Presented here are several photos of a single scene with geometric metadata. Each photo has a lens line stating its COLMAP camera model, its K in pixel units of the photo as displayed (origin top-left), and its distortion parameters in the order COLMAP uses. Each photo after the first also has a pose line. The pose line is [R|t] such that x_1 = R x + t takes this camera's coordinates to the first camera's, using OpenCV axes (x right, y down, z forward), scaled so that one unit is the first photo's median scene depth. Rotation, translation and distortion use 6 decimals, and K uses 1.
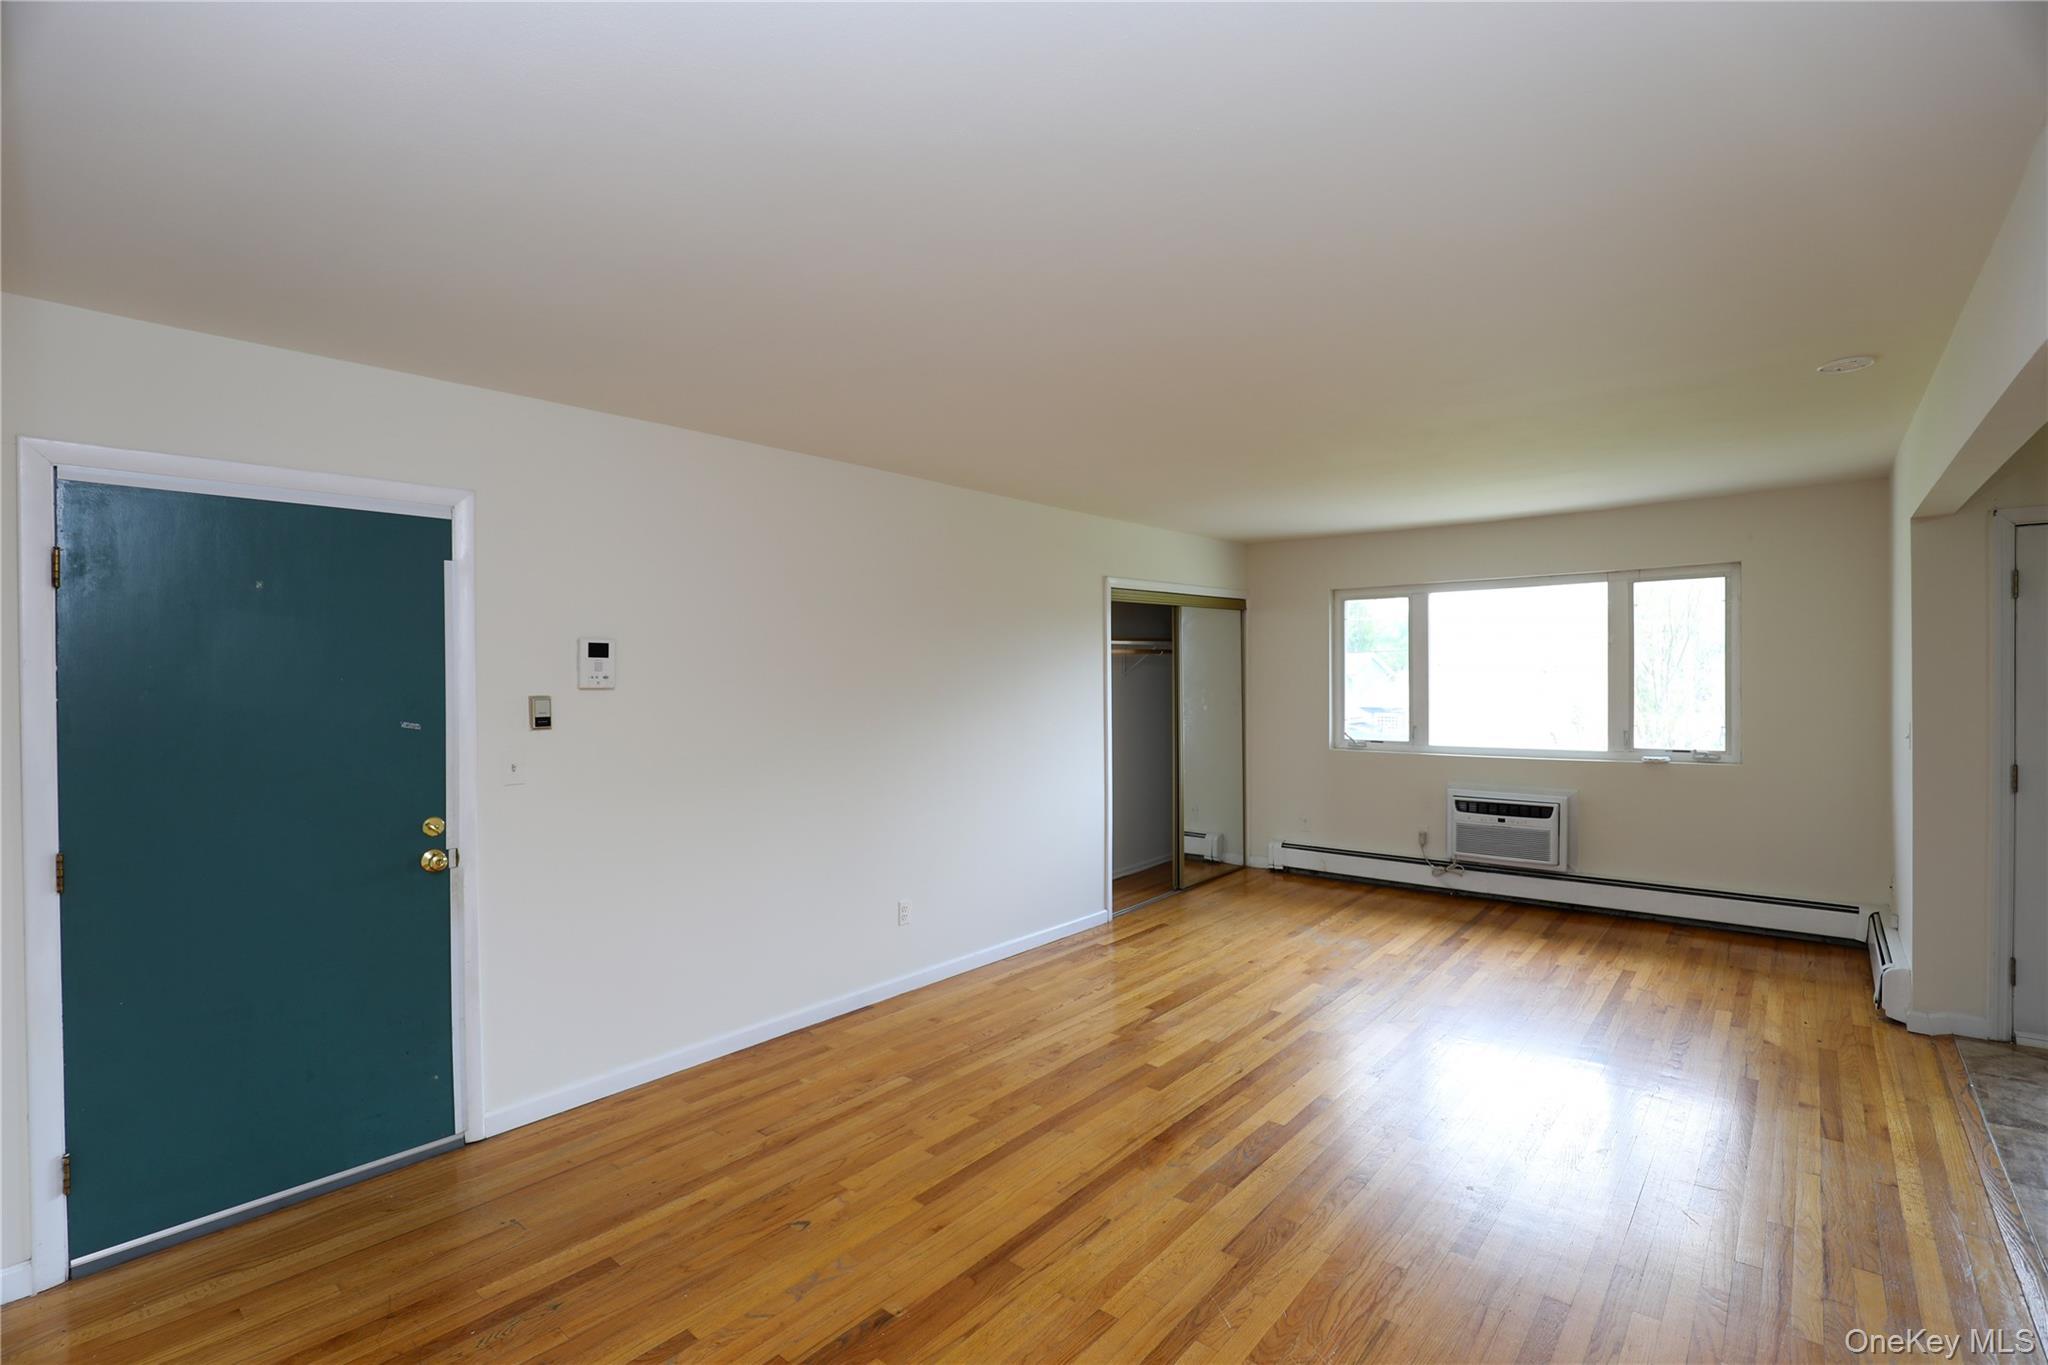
lens RADIAL K [[938.8, 0, 1011.9], [0, 938.8, 687.1], [0, 0, 1]] dist [-0.026158, 0.000875]
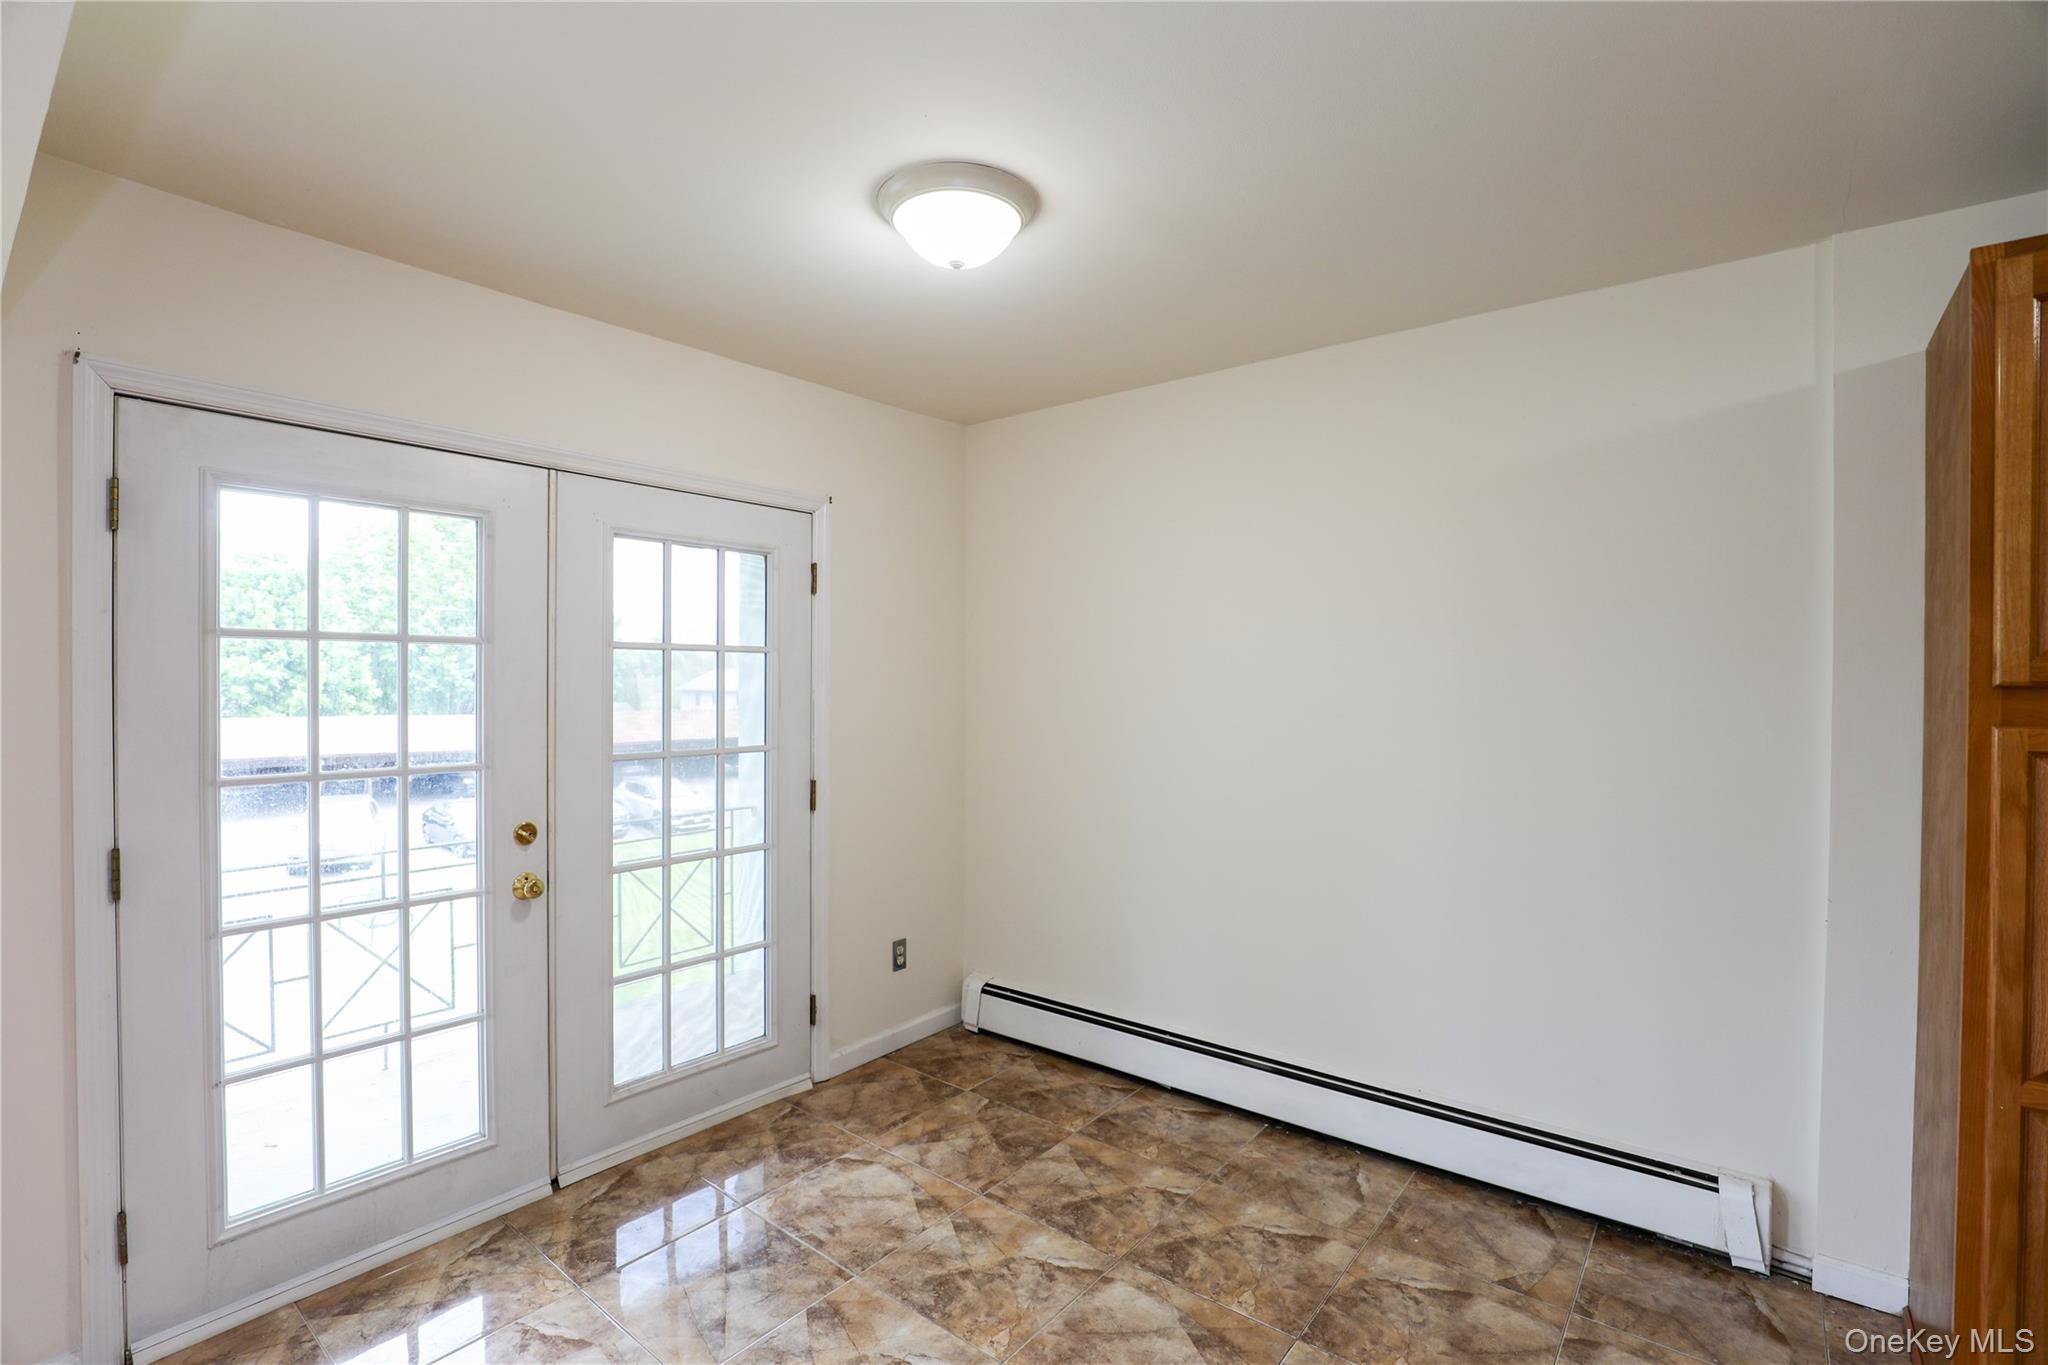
lens RADIAL K [[938.8, 0, 1011.9], [0, 938.8, 687.1], [0, 0, 1]] dist [-0.026158, 0.000875]
pose [[-0.032419, 0.000769, 0.999474, 0.354363], [0.004507, 0.999990, -0.000623, -0.003691], [-0.999464, 0.004484, -0.032422, 0.316742]]
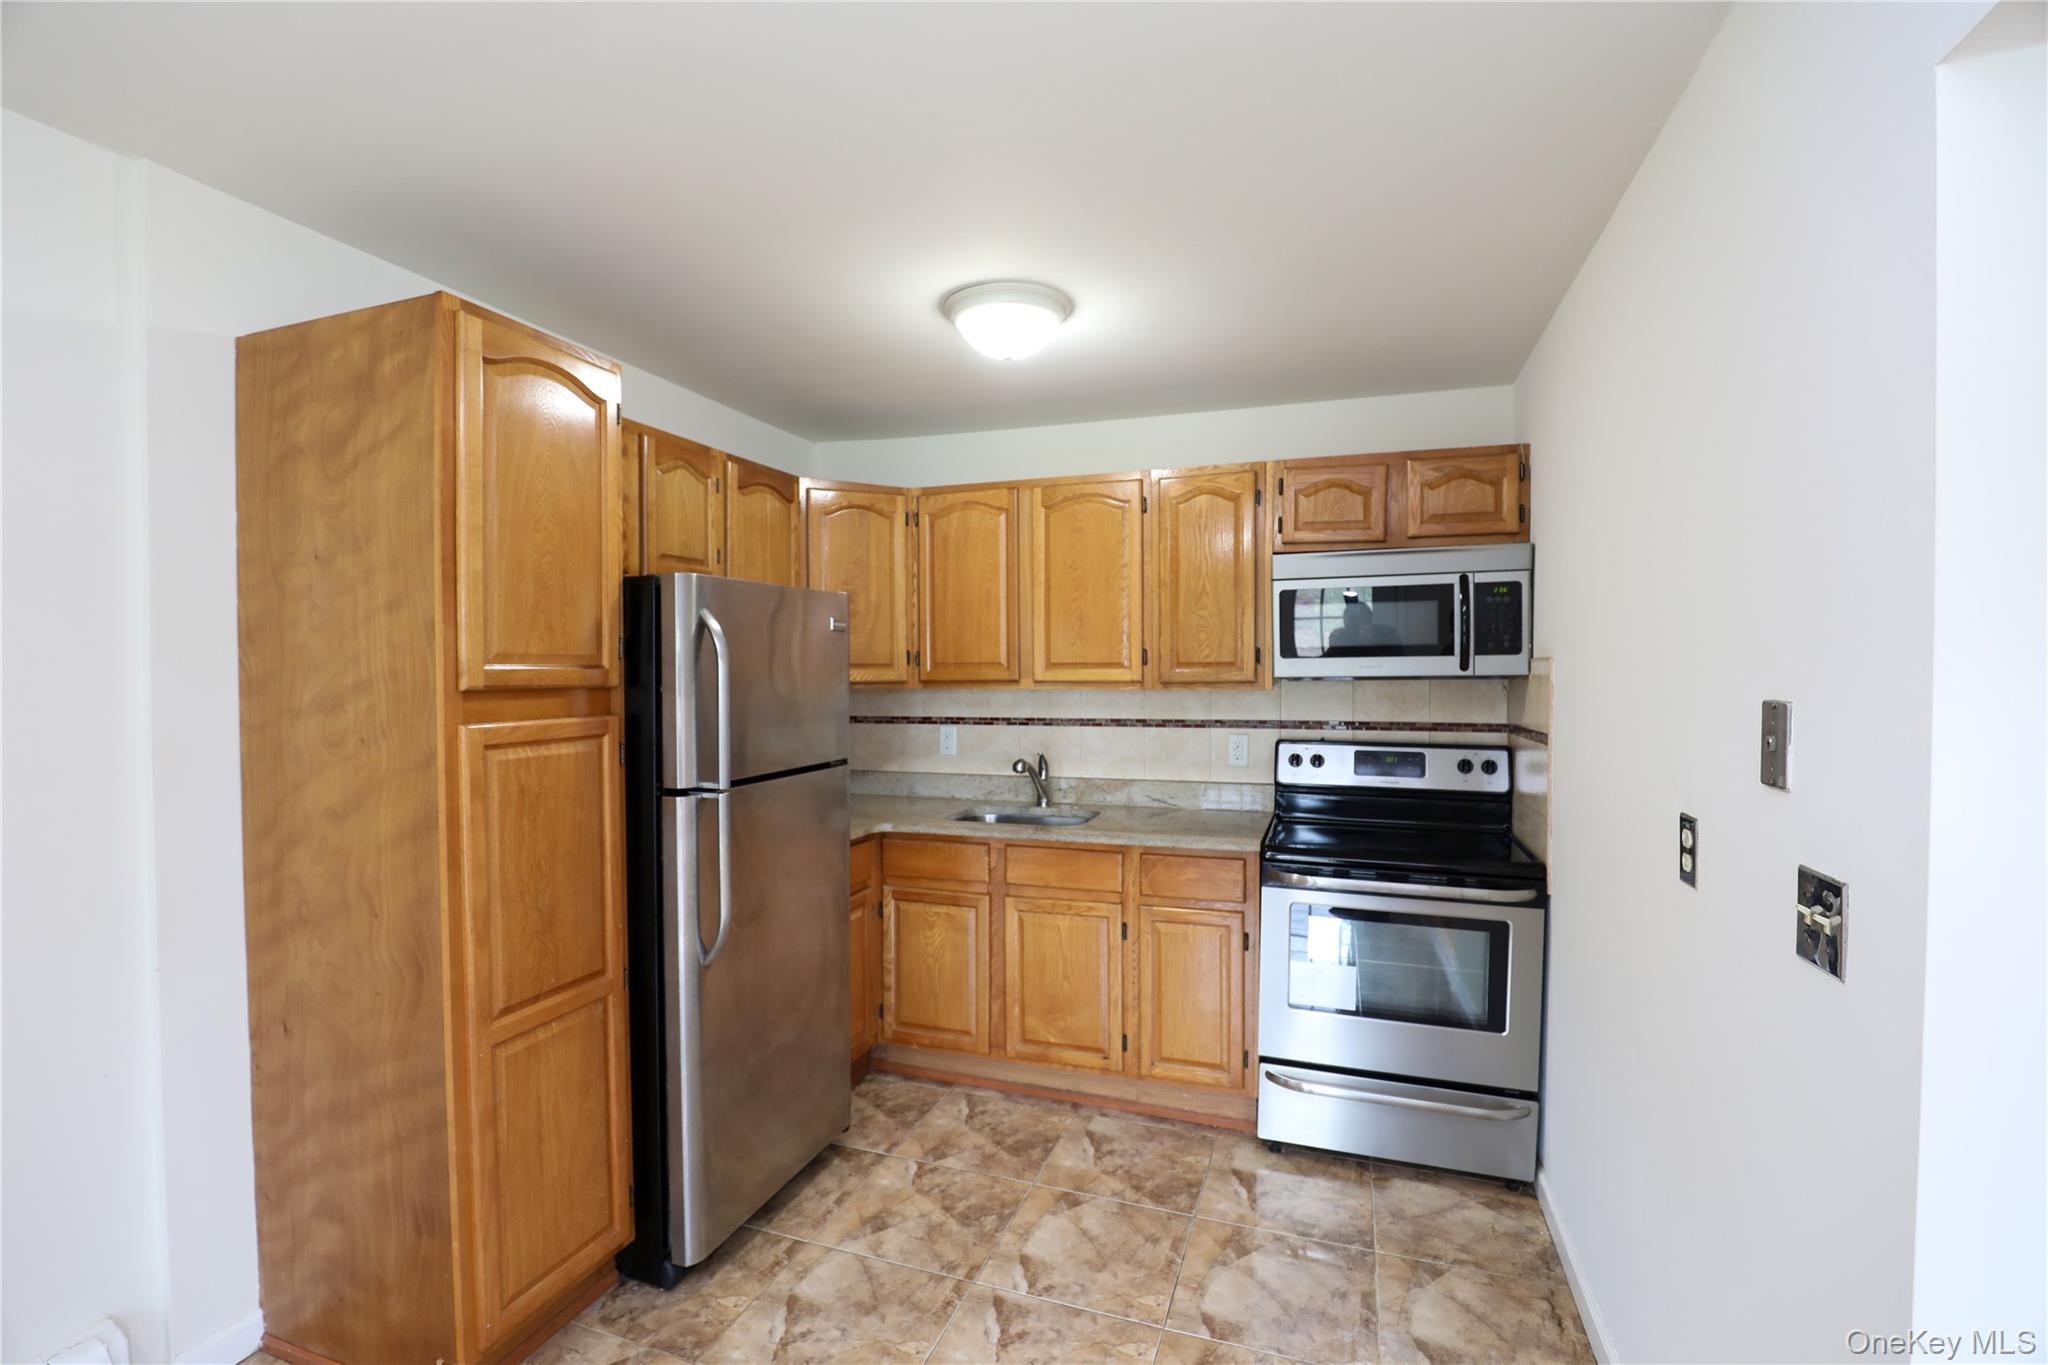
lens RADIAL K [[938.8, 0, 1011.9], [0, 938.8, 687.1], [0, 0, 1]] dist [-0.026158, 0.000875]
pose [[-0.933125, 0.020355, -0.358974, 0.559742], [0.011074, 0.999550, 0.027893, -0.009956], [0.359381, 0.022053, -0.932930, 0.376532]]
